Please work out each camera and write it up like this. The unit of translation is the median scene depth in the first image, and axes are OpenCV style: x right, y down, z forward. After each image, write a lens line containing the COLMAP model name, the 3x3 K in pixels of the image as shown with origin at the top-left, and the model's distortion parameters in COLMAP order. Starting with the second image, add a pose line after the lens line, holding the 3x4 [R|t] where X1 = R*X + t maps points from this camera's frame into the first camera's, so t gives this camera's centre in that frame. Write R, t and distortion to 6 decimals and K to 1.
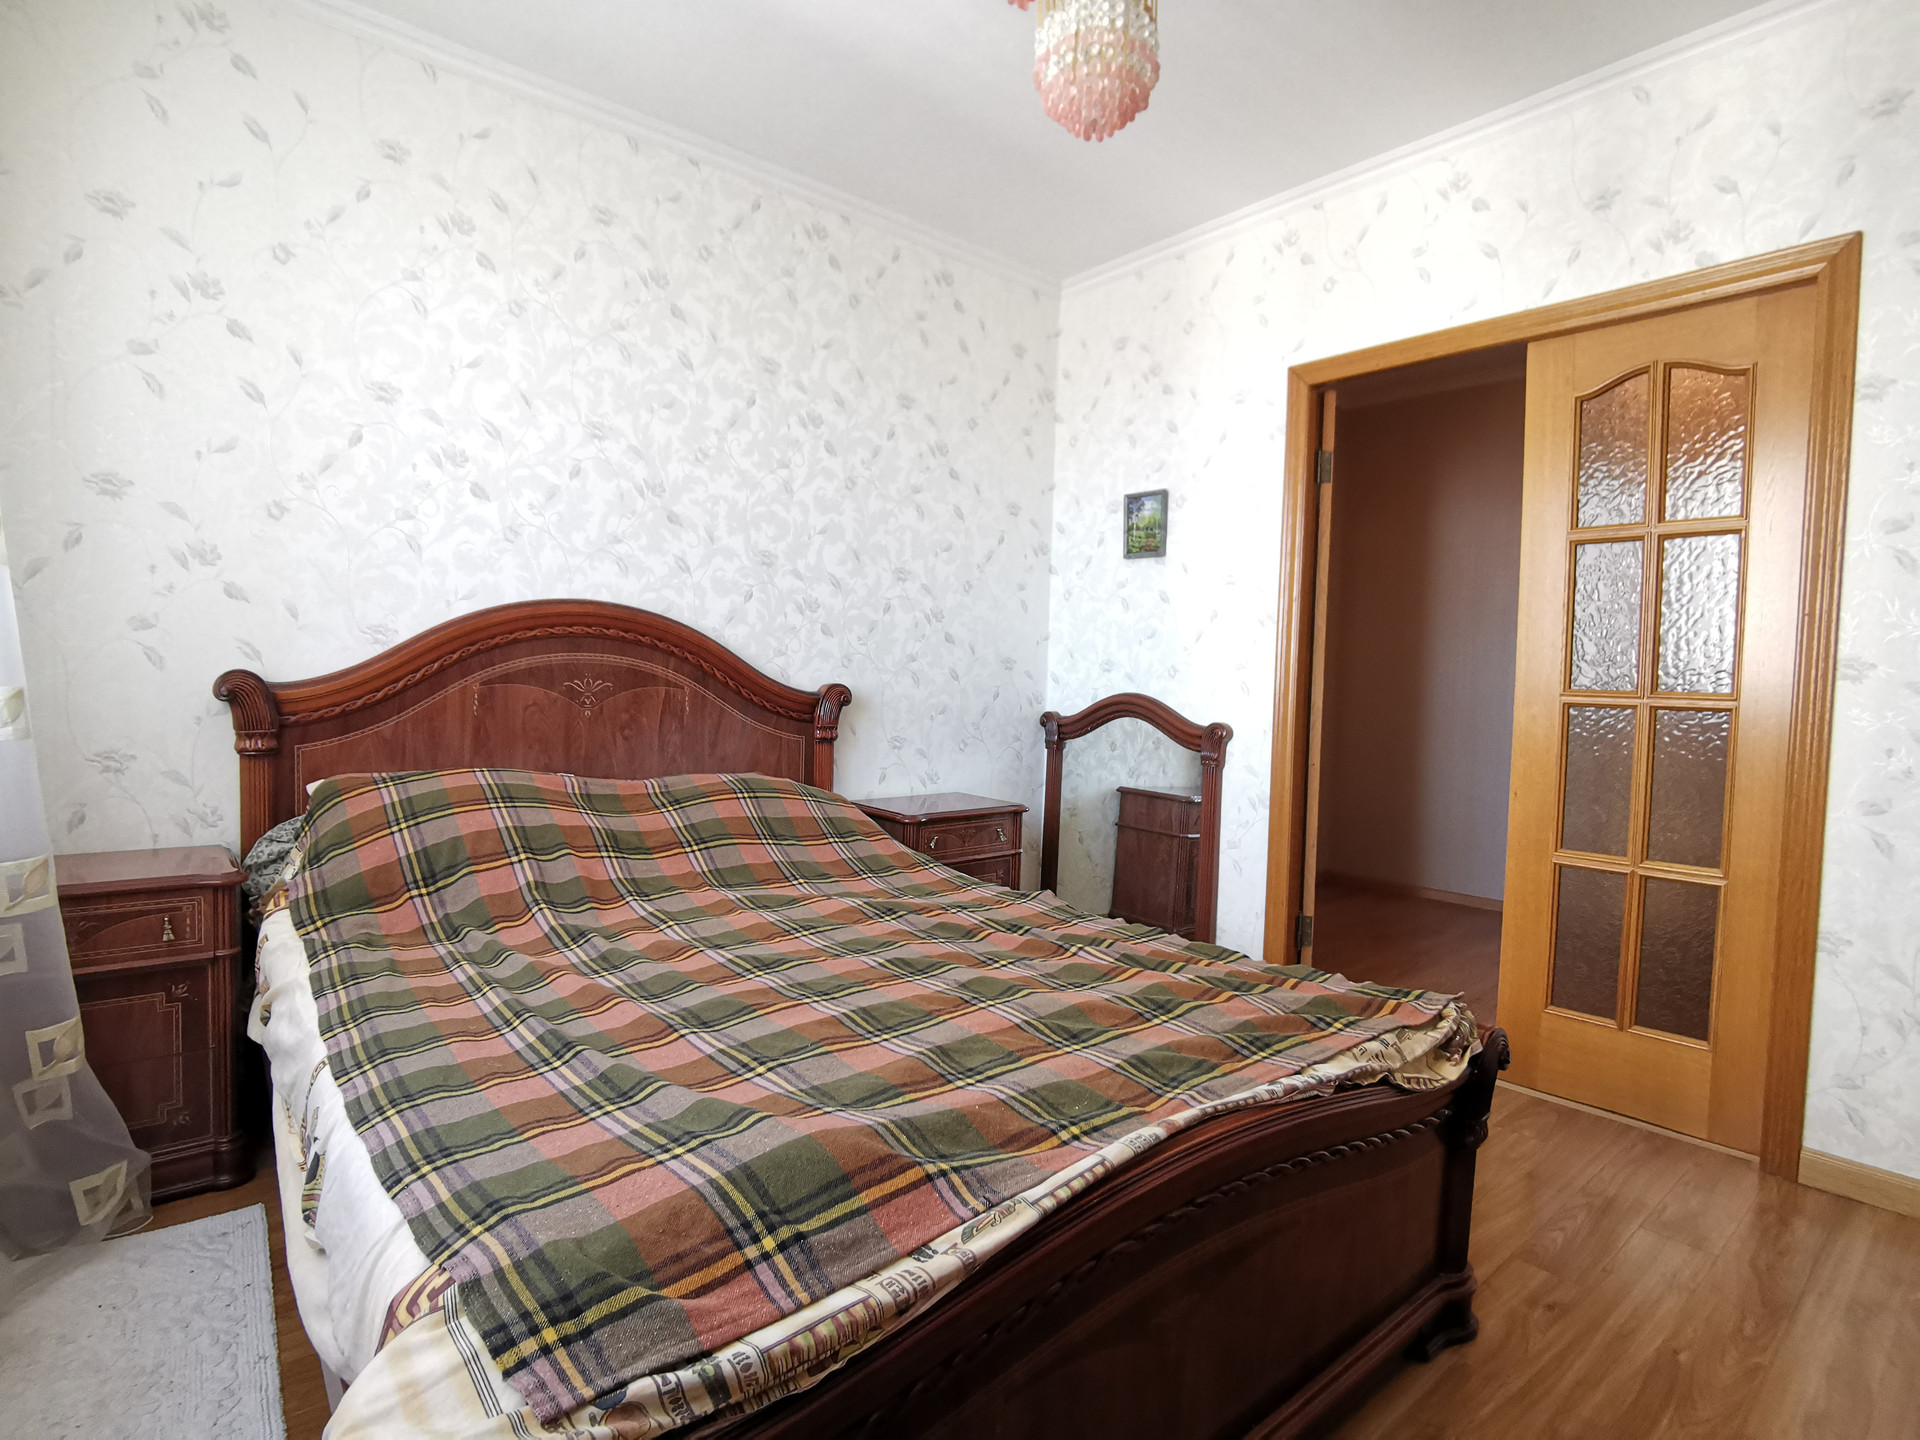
lens RADIAL K [[962.4, 0, 961.7], [0, 962.4, 721.4], [0, 0, 1]] dist [-0.034931, 0.000540]
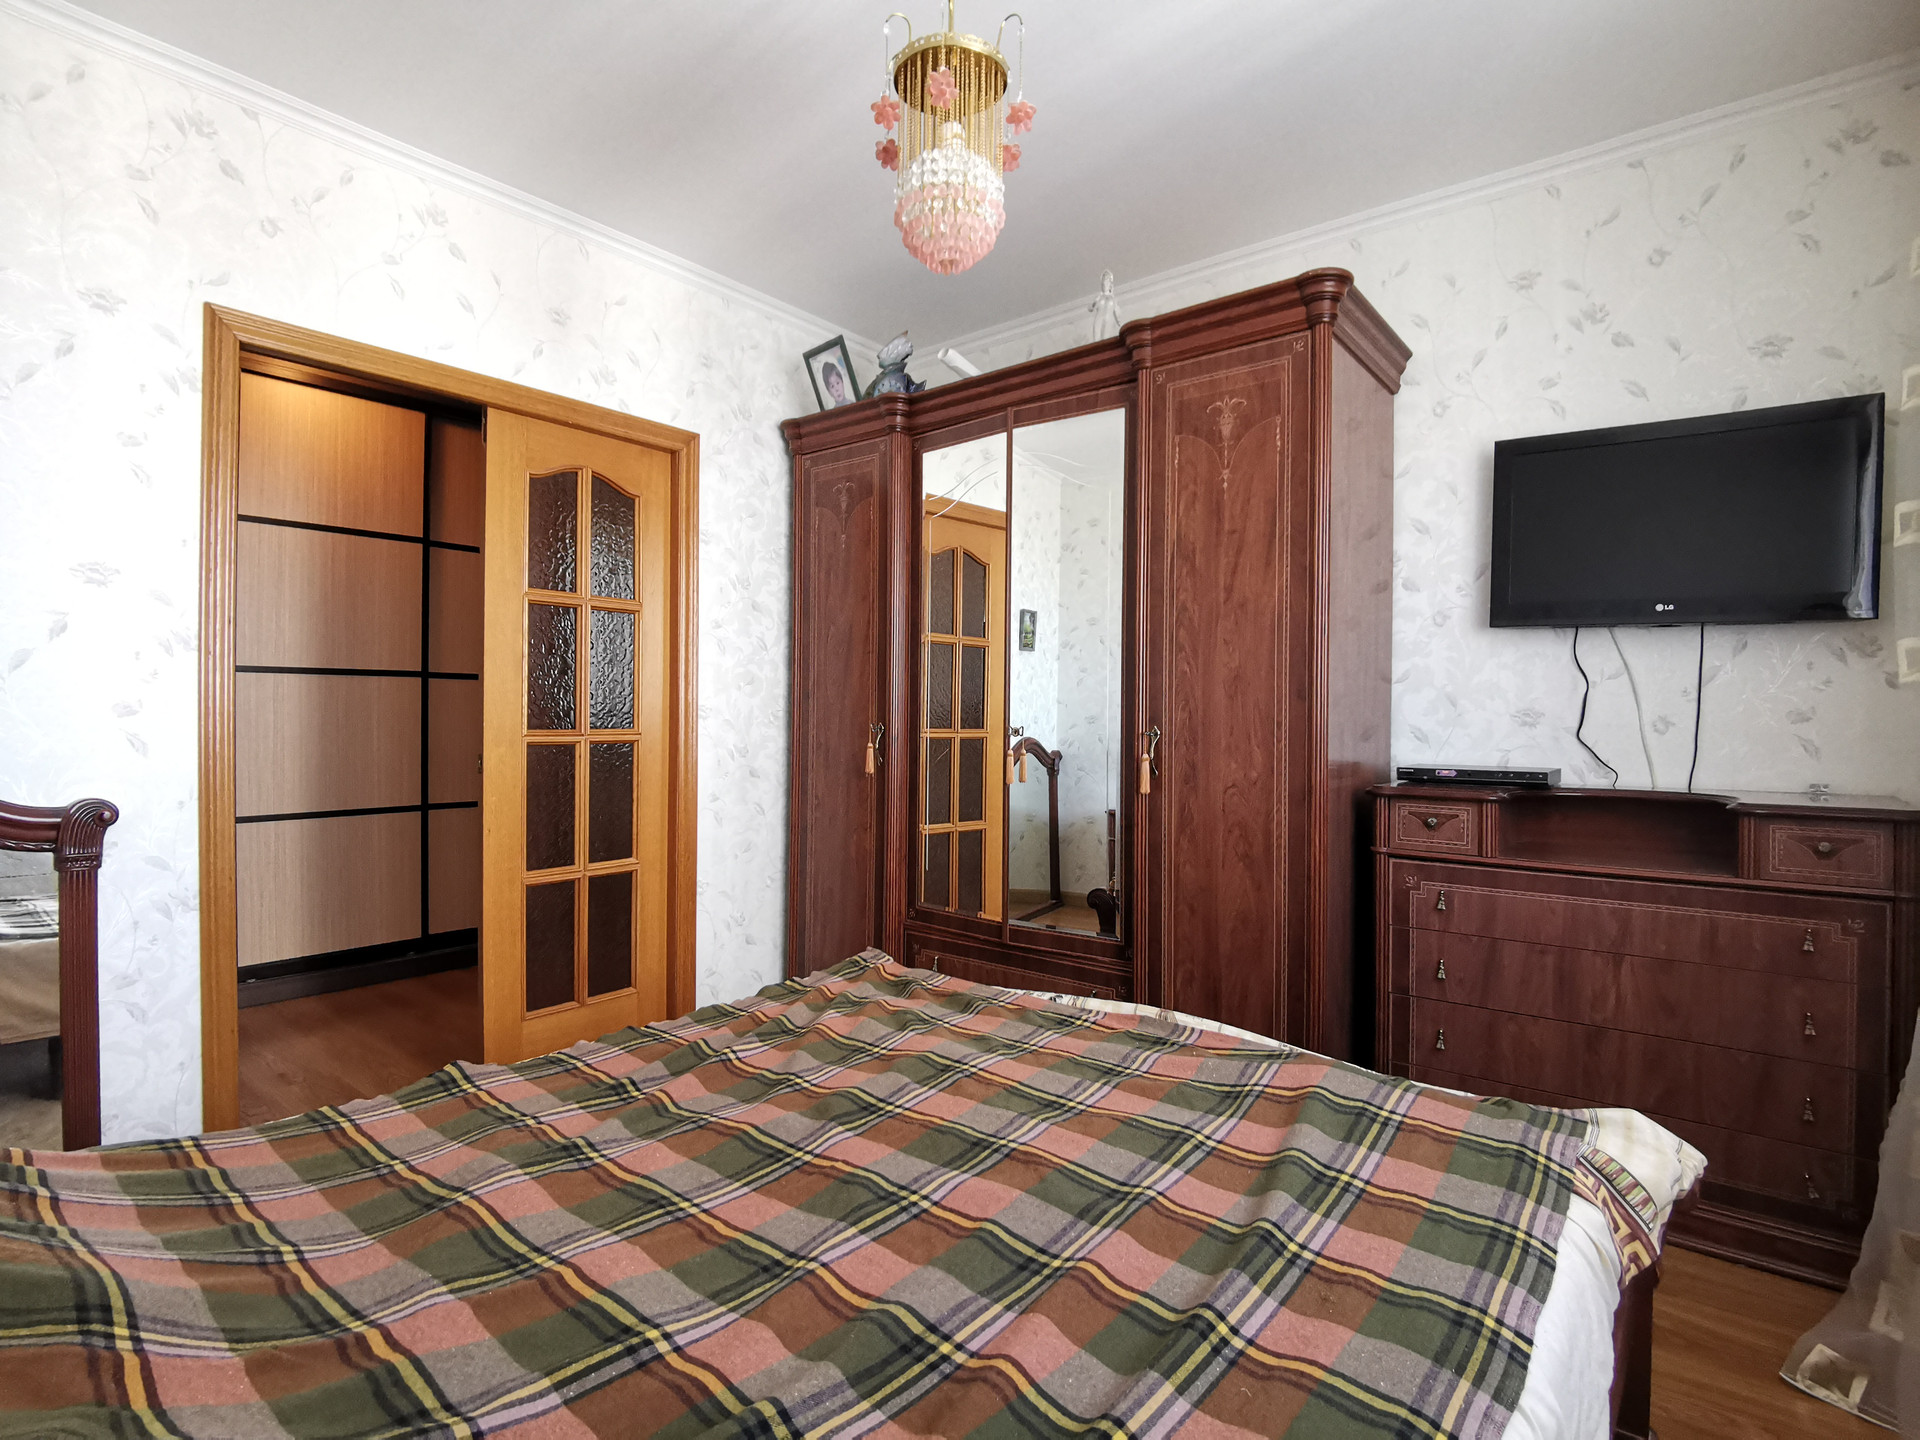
lens RADIAL K [[962.4, 0, 961.7], [0, 962.4, 721.4], [0, 0, 1]] dist [-0.034931, 0.000540]
pose [[-0.180747, -0.033319, 0.982965, -0.611324], [0.032456, 0.998680, 0.039820, -0.076949], [-0.982994, 0.039101, -0.179427, 0.735350]]
